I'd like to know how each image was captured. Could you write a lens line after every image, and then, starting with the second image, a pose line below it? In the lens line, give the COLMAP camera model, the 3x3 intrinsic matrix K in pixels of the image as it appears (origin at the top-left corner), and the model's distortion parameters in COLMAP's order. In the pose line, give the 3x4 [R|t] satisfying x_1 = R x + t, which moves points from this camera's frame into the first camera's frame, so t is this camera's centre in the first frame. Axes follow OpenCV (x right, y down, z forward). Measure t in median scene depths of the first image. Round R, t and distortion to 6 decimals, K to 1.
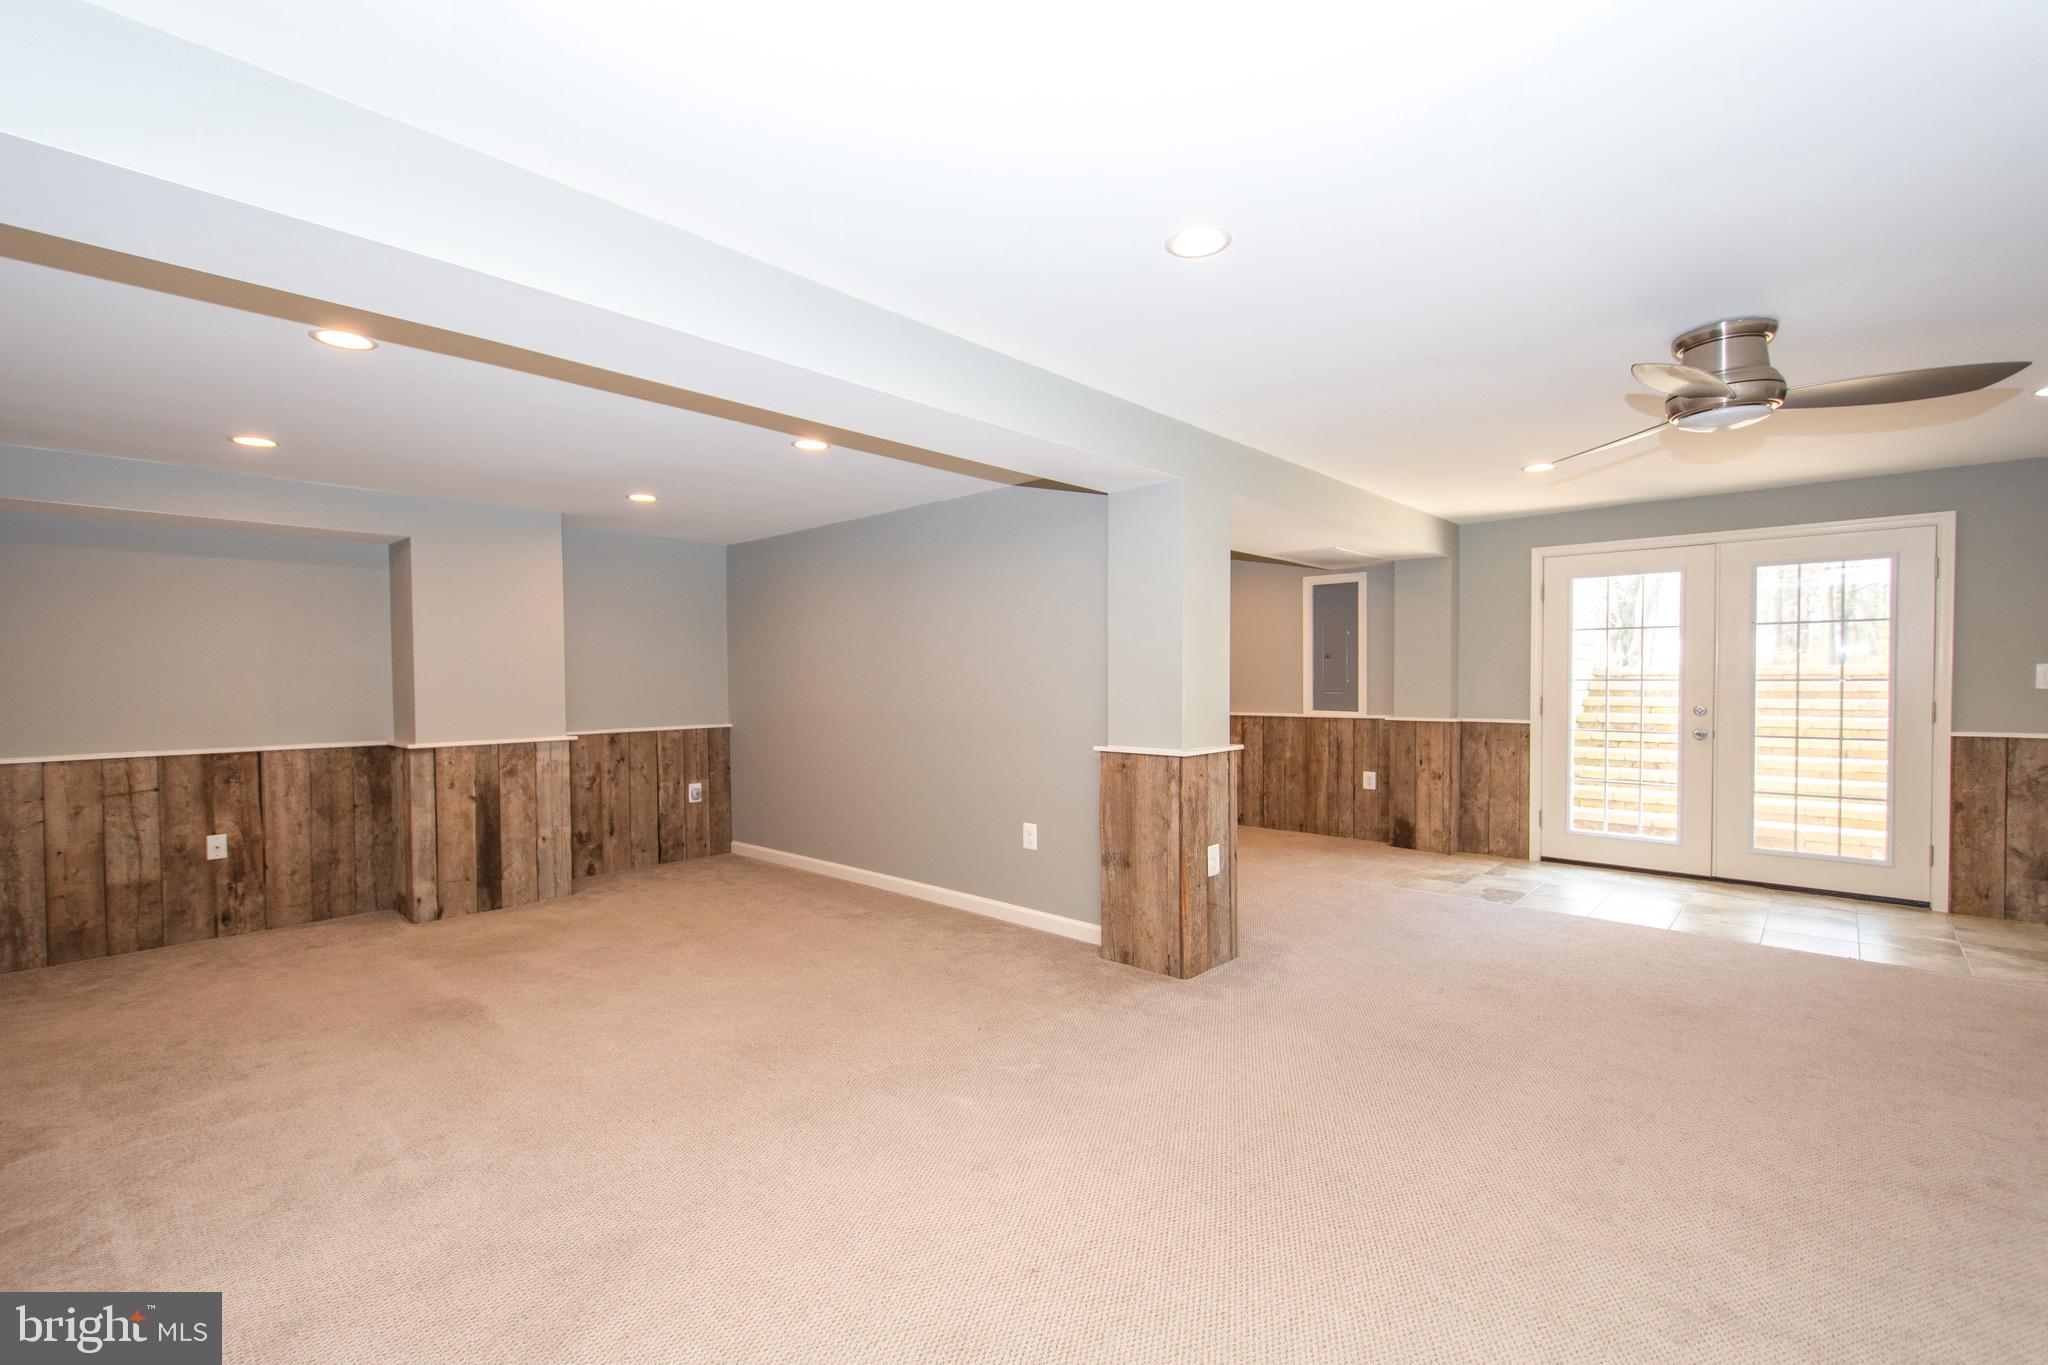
lens RADIAL K [[880.4, 0, 1012.0], [0, 880.4, 697.5], [0, 0, 1]] dist [0.005197, -0.002059]
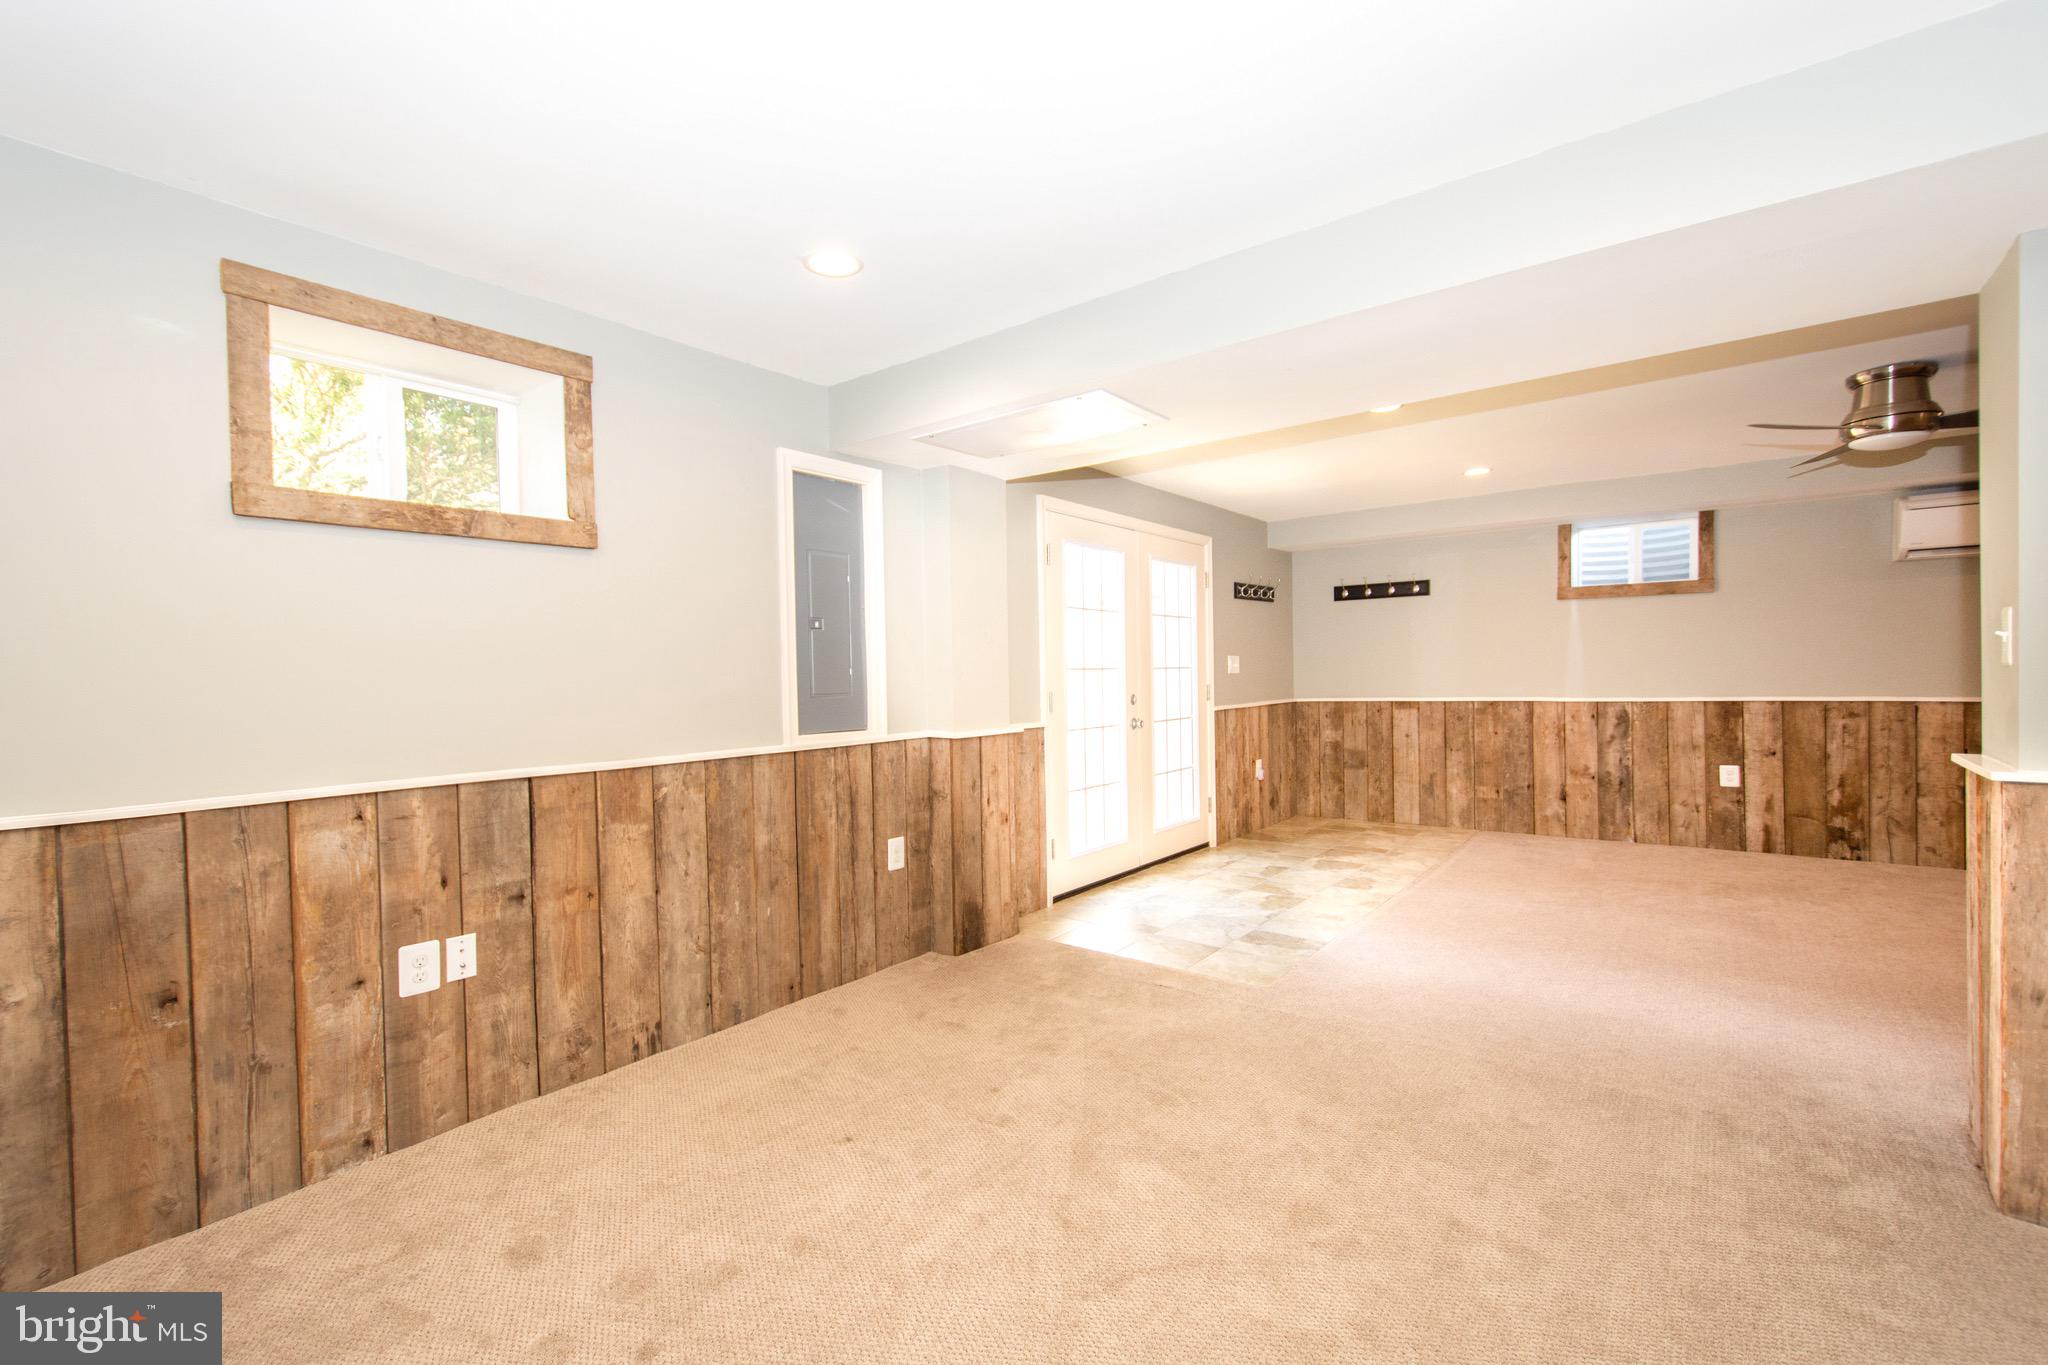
lens RADIAL K [[880.4, 0, 1022.8], [0, 880.4, 670.5], [0, 0, 1]] dist [0.005197, -0.002059]
pose [[-0.082756, 0.011403, 0.996505, -0.214667], [0.041054, 0.999125, -0.008024, -0.017012], [-0.995724, 0.040246, -0.083151, 1.397892]]
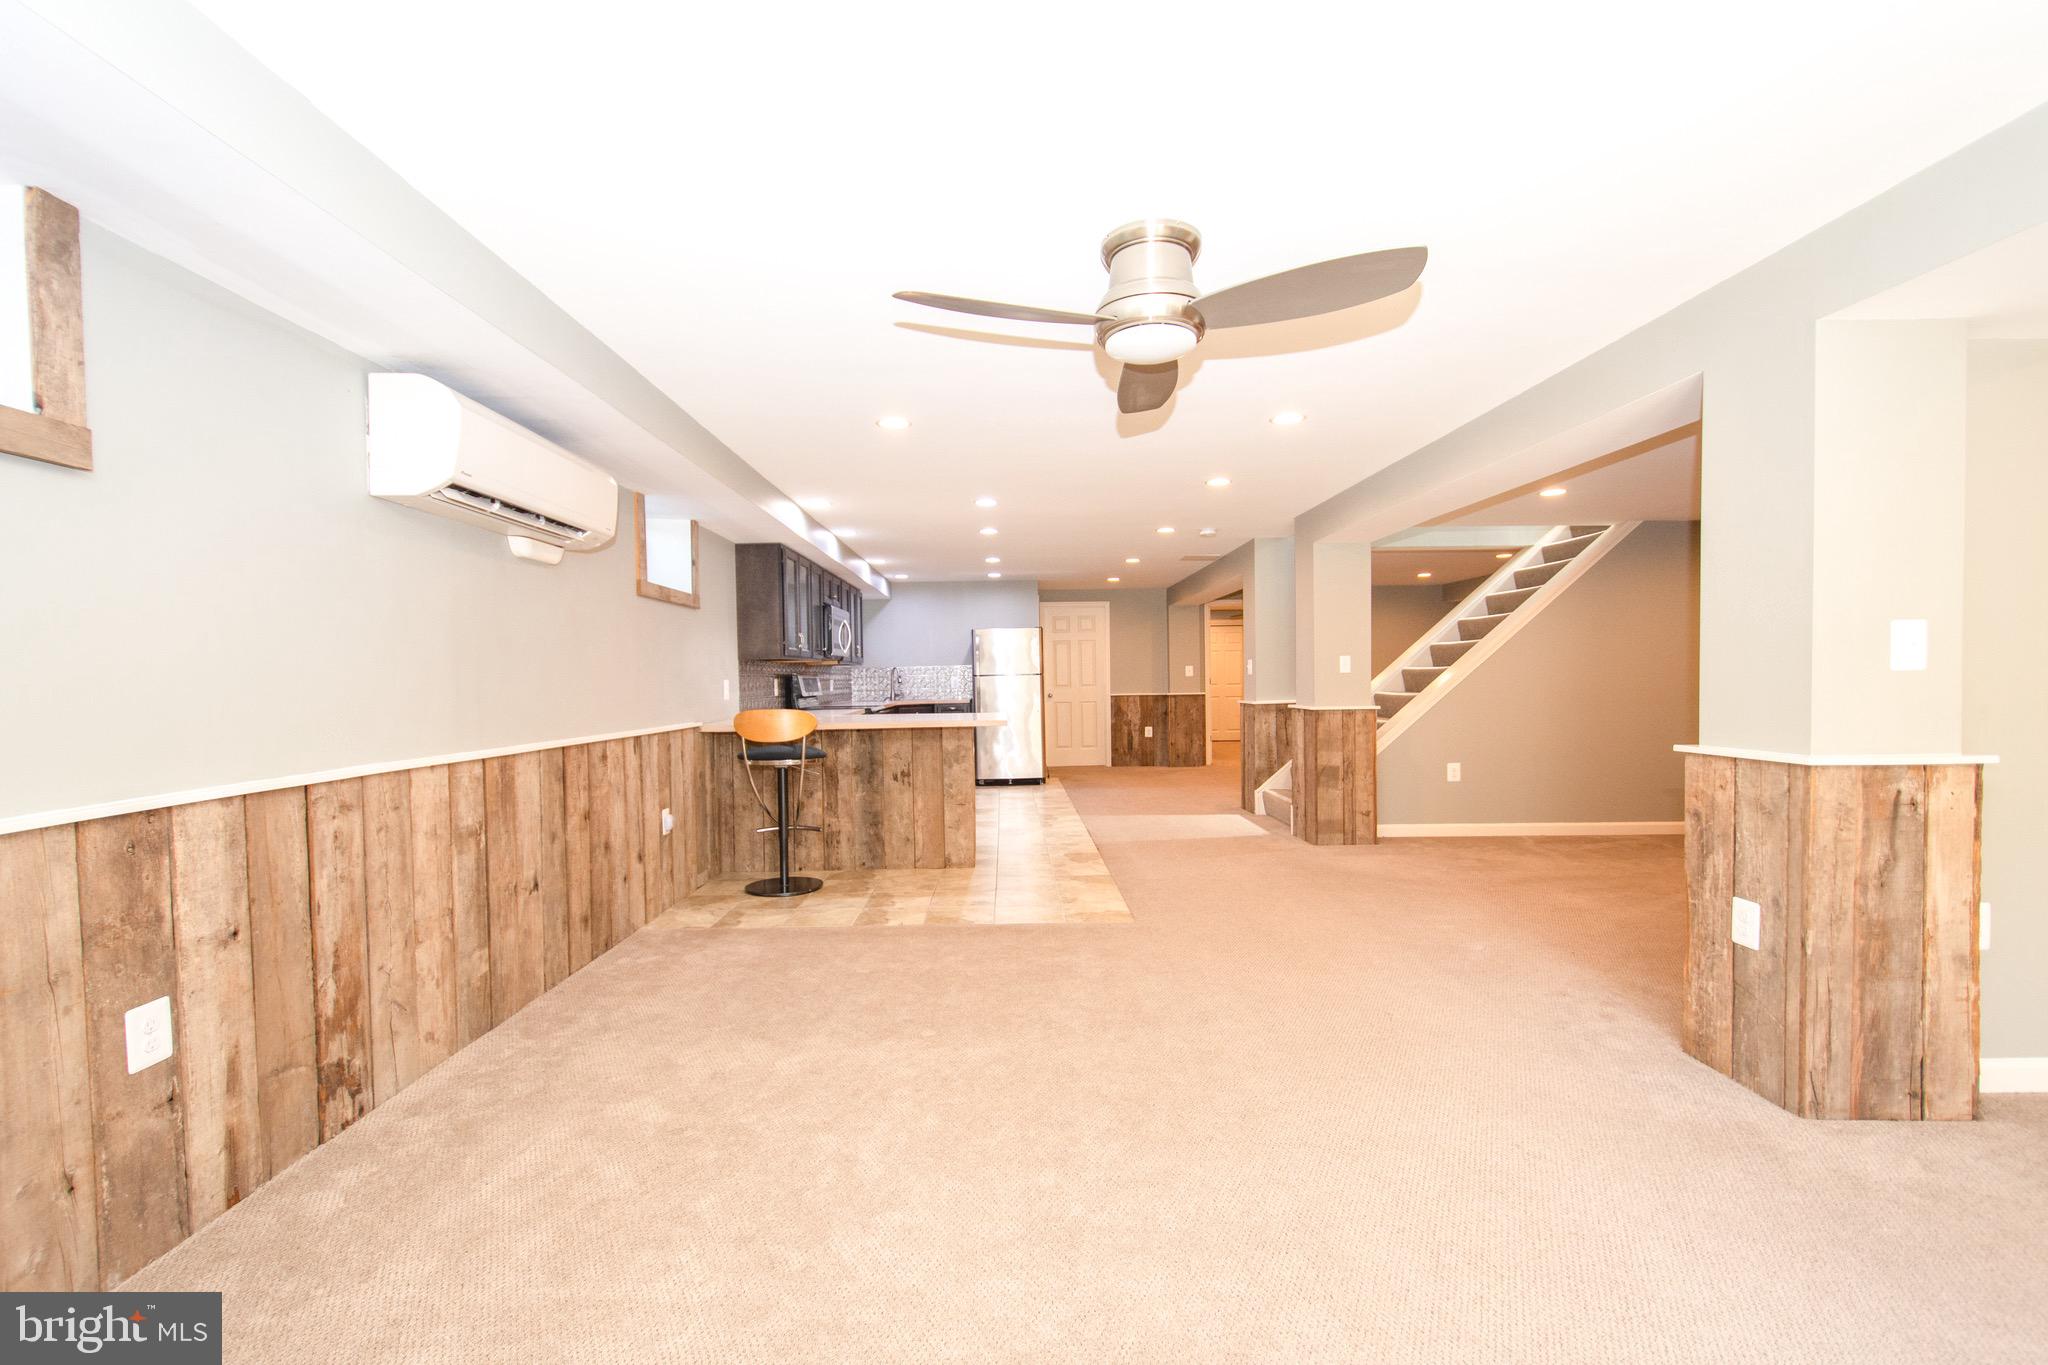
lens RADIAL K [[880.4, 0, 1021.6], [0, 880.4, 704.1], [0, 0, 1]] dist [0.005197, -0.002059]
pose [[-0.724132, 0.037958, -0.688617, 0.881097], [0.005908, 0.998789, 0.048842, -0.010888], [0.689637, 0.031299, -0.723479, 0.908286]]
